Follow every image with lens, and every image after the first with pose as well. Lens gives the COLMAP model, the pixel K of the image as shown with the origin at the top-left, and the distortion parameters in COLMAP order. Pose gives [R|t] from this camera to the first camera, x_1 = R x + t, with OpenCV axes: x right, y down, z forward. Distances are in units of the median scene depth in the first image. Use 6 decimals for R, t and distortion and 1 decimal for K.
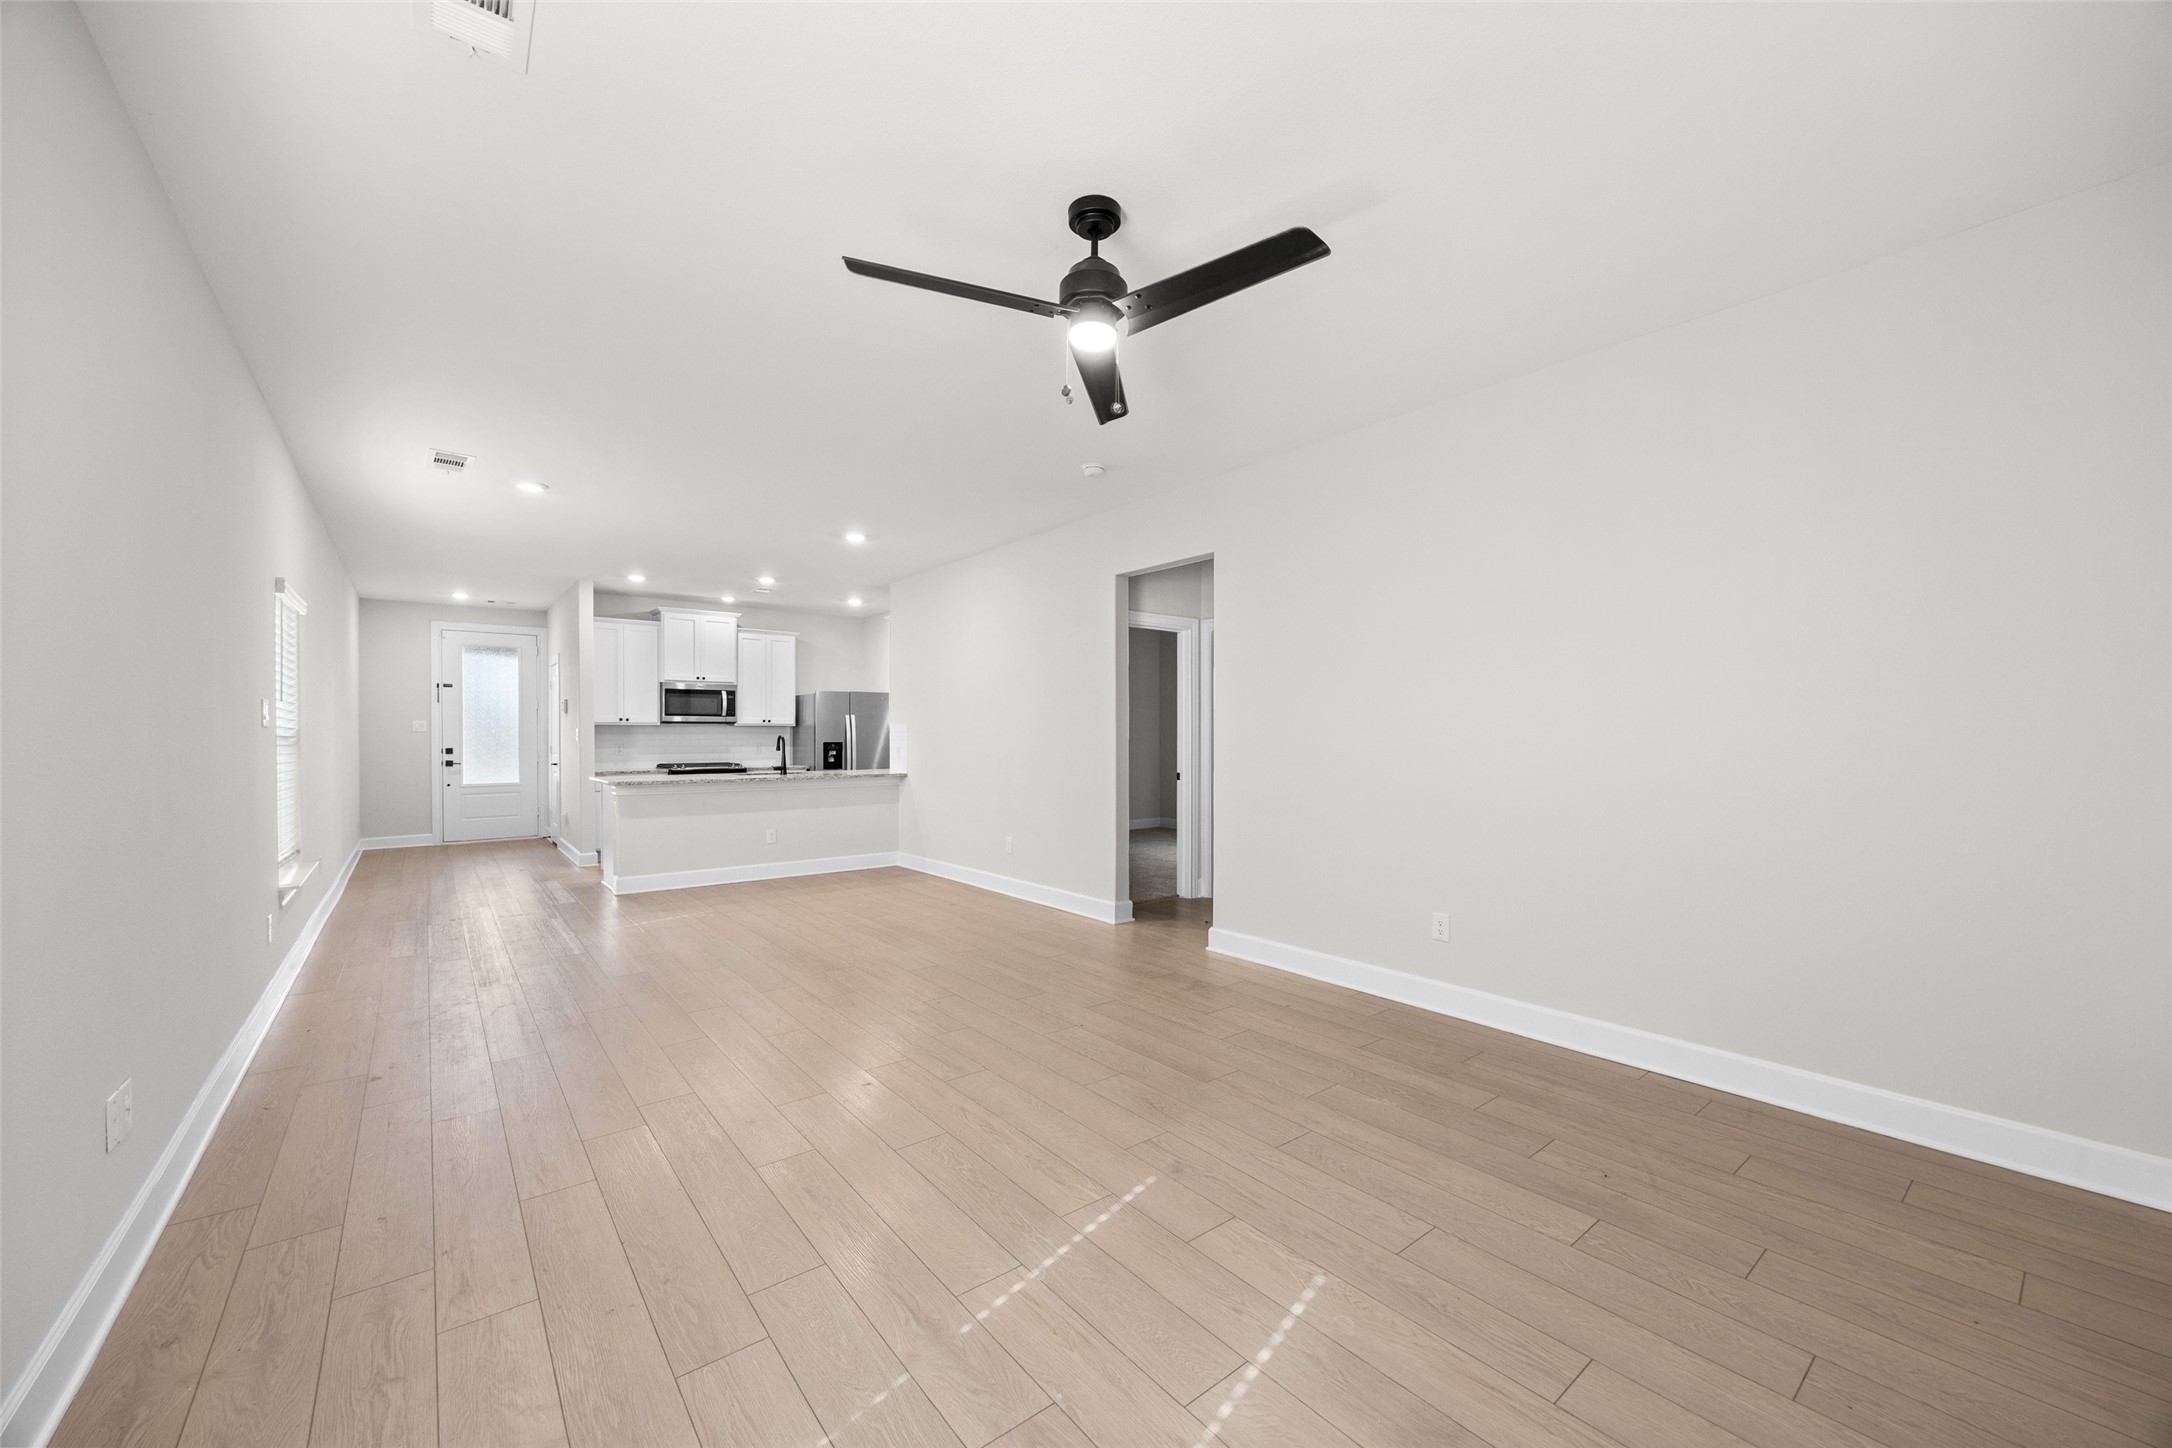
lens RADIAL K [[835.4, 0, 1095.2], [0, 835.4, 736.9], [0, 0, 1]] dist [-0.001581, -0.000438]
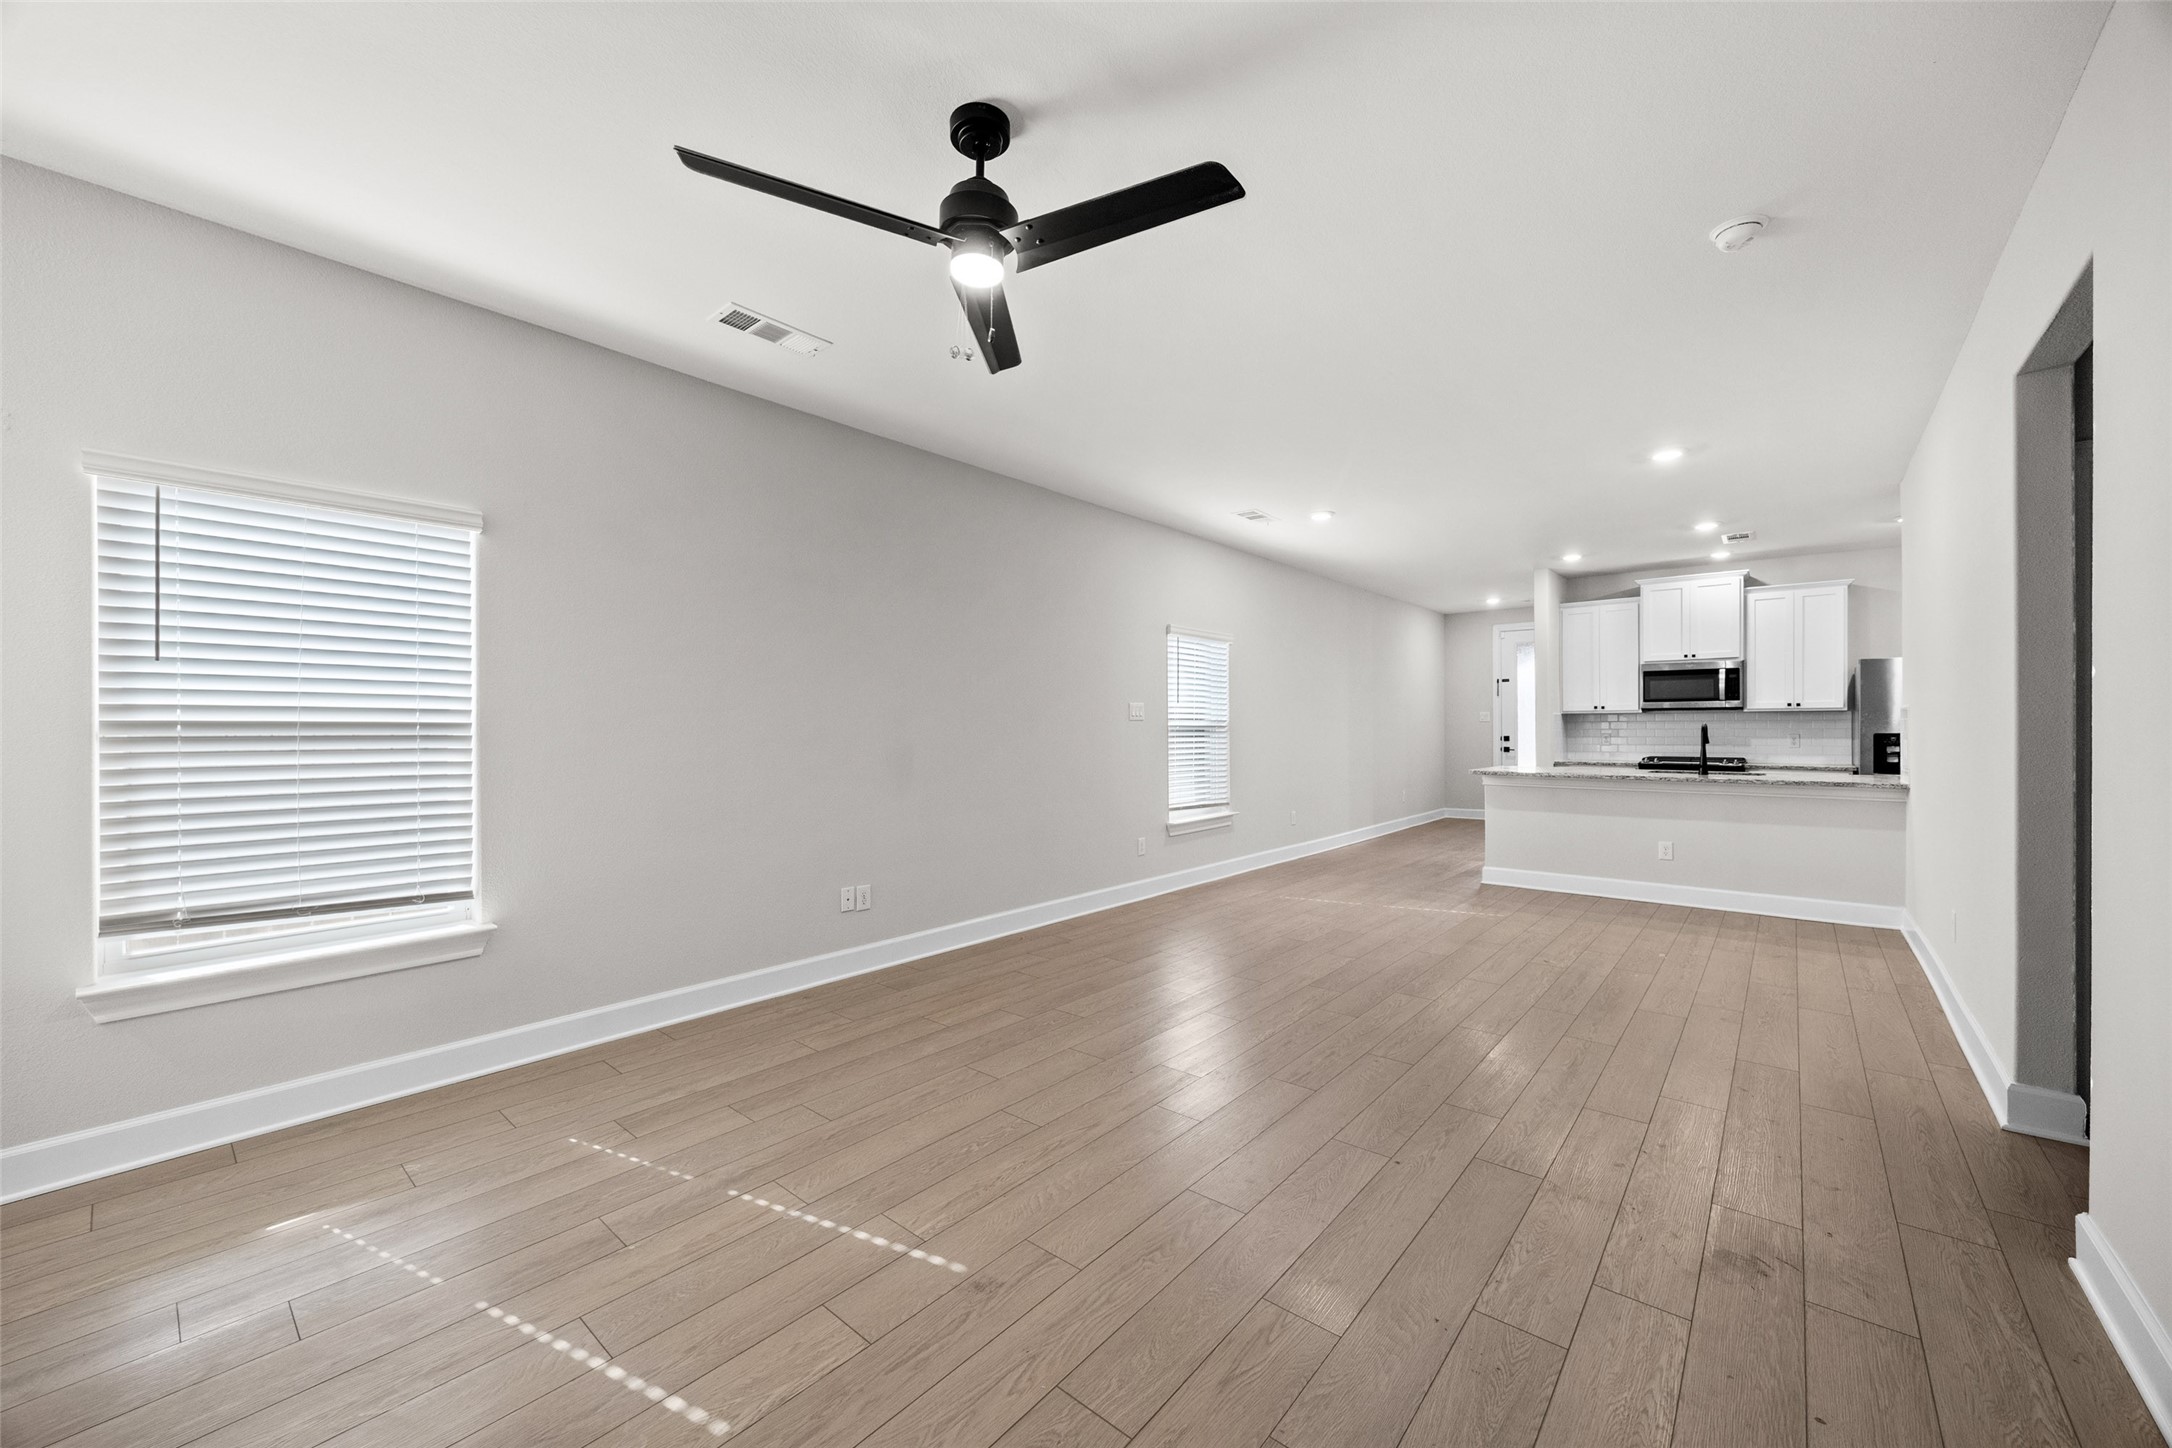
lens RADIAL K [[827.8, 0, 1091.2], [0, 827.8, 723.7], [0, 0, 1]] dist [-0.001044, -0.000264]
pose [[0.185348, -0.003332, -0.982667, 0.620547], [0.000995, 0.999994, -0.003203, -0.000452], [0.982672, -0.000384, 0.185351, 0.681374]]
